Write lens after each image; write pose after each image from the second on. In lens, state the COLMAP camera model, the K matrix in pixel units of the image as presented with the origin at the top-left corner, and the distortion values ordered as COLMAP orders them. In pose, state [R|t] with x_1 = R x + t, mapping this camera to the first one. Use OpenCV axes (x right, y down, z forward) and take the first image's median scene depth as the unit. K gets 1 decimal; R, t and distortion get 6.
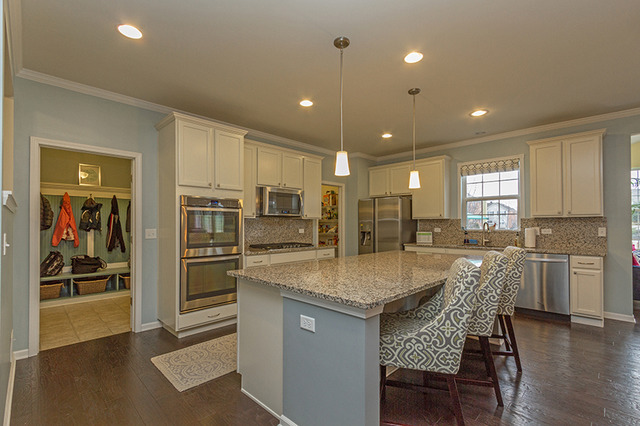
lens RADIAL K [[291.8, 0, 321.9], [0, 291.8, 219.1], [0, 0, 1]] dist [0.003189, 0.000021]
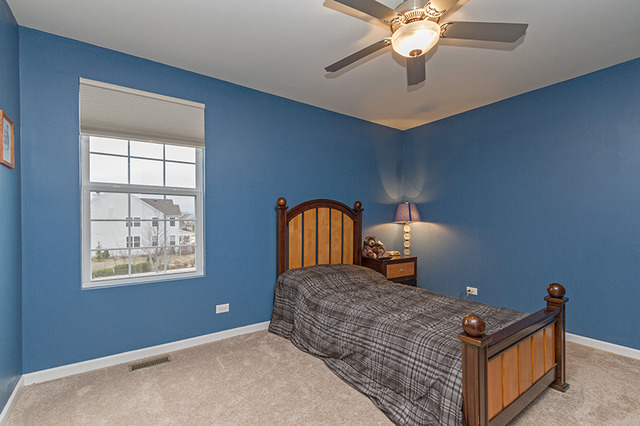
lens RADIAL K [[291.8, 0, 321.0], [0, 291.8, 217.7], [0, 0, 1]] dist [0.003189, 0.000021]
pose [[0.162795, 0.005421, 0.986645, 0.114338], [-0.015515, 0.999875, -0.002933, -0.025313], [-0.986538, -0.014831, 0.162859, 0.650741]]
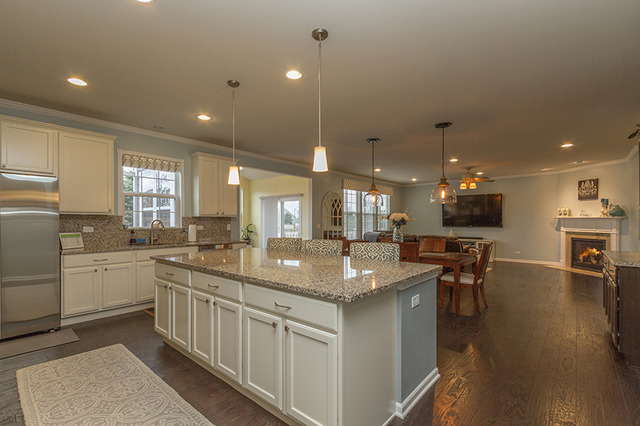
lens RADIAL K [[291.8, 0, 319.1], [0, 291.8, 221.6], [0, 0, 1]] dist [0.003189, 0.000021]
pose [[-0.052876, 0.002993, 0.998597, -0.454366], [-0.017661, 0.999836, -0.003932, 0.011156], [-0.998445, -0.017844, -0.052815, 0.522862]]
